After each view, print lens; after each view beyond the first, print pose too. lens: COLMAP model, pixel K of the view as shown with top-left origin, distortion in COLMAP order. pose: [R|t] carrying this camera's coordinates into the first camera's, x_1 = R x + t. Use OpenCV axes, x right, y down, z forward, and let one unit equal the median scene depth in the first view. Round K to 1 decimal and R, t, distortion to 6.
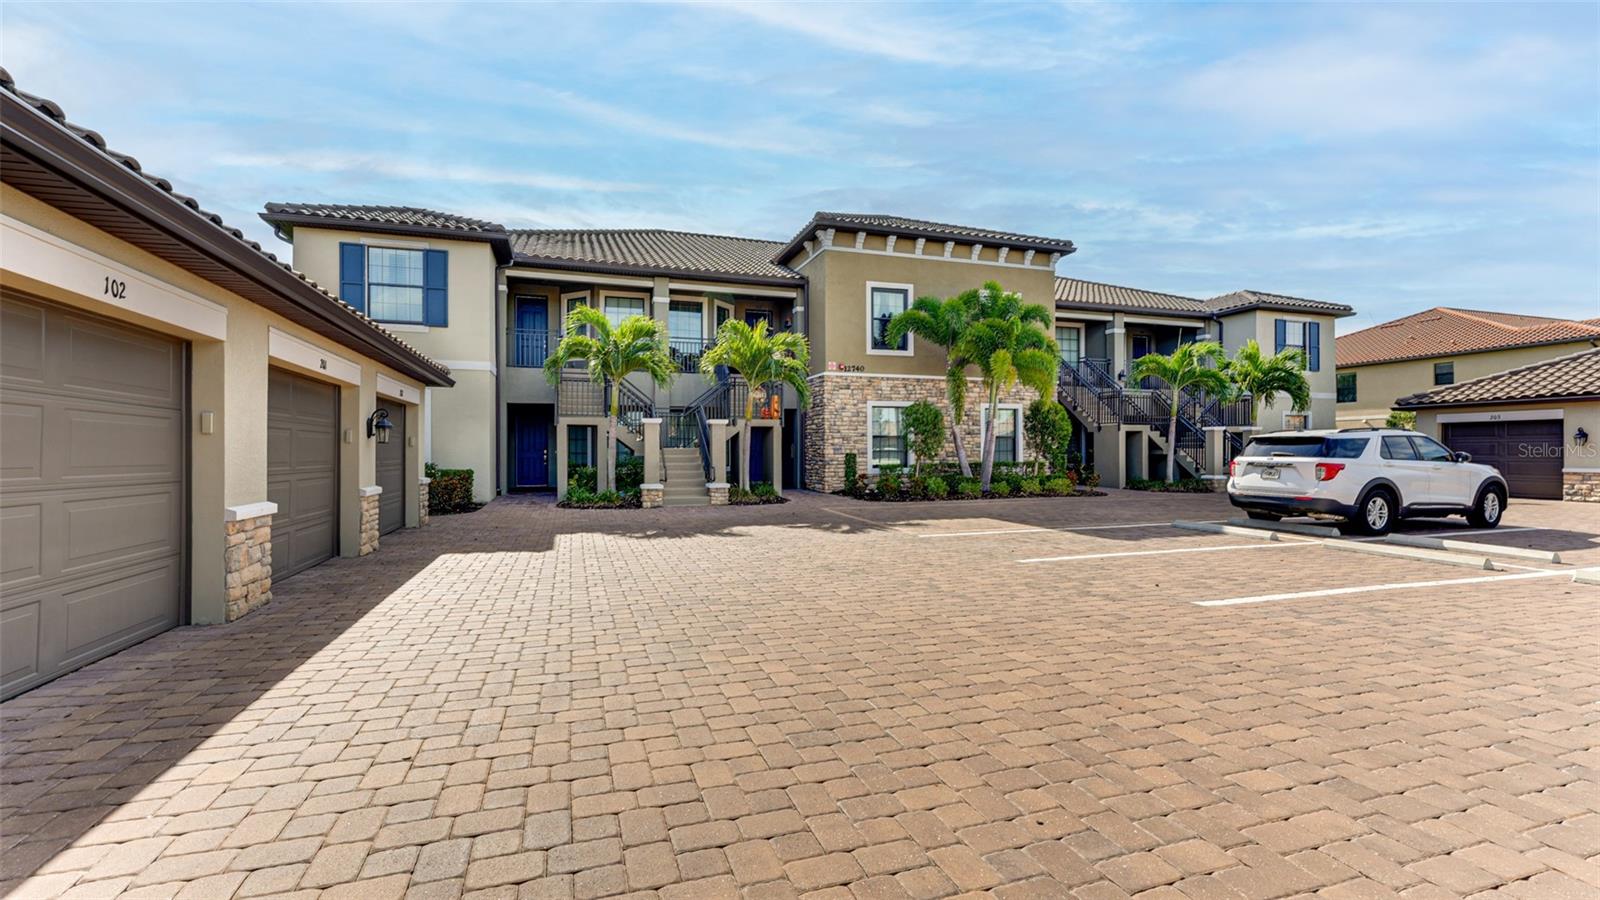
lens RADIAL K [[694.4, 0, 801.3], [0, 694.4, 449.8], [0, 0, 1]] dist [-0.007957, -0.000491]
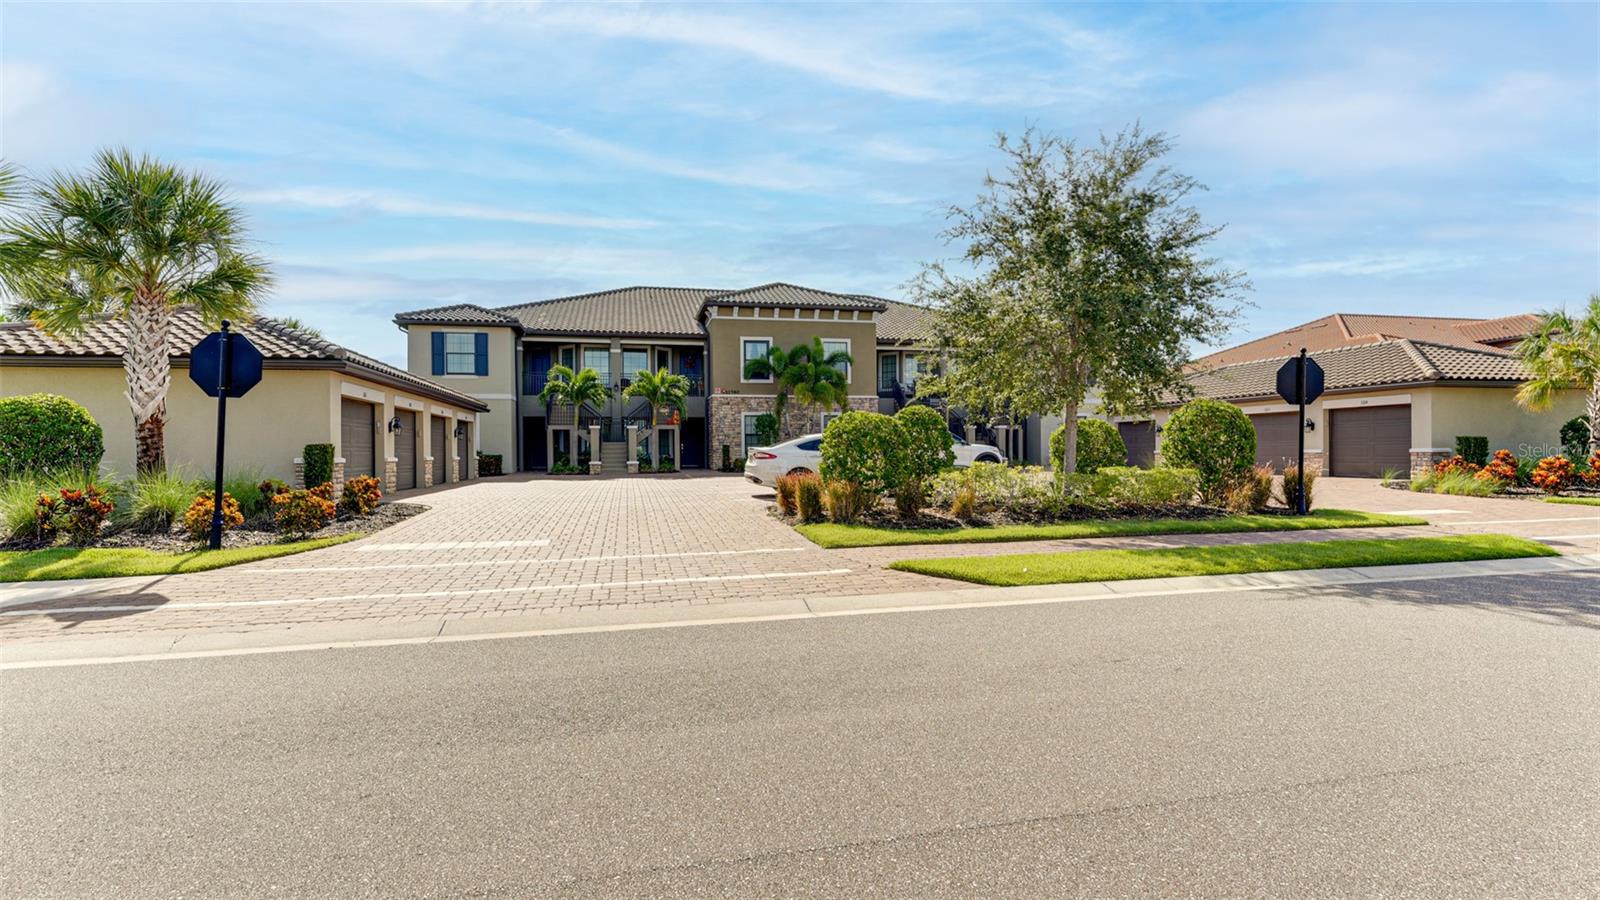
lens RADIAL K [[759.6, 0, 796.5], [0, 759.6, 452.1], [0, 0, 1]] dist [-0.001060, 0.000373]
pose [[0.994960, -0.005172, -0.100143, 0.440754], [0.005786, 0.999966, 0.005844, 0.013316], [0.100109, -0.006394, 0.994956, -0.806769]]
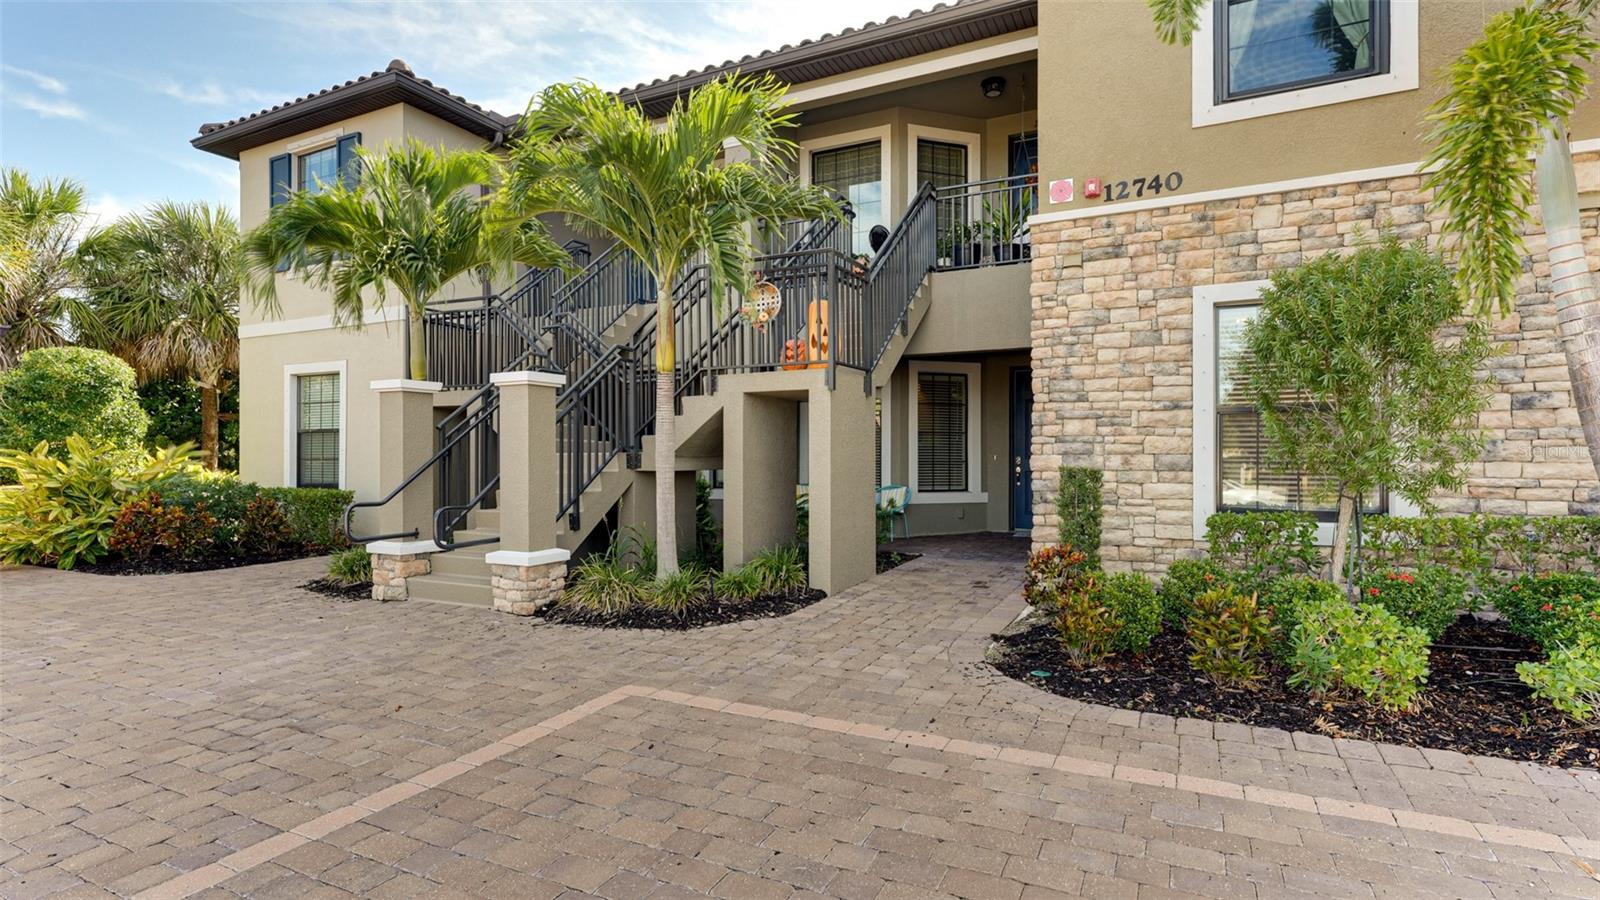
lens RADIAL K [[759.6, 0, 803.1], [0, 759.6, 447.4], [0, 0, 1]] dist [-0.001060, 0.000373]
pose [[0.701089, 0.001274, -0.713073, 0.230523], [0.003941, 0.999976, 0.005662, -0.006563], [0.713063, -0.006780, 0.701067, 0.734637]]
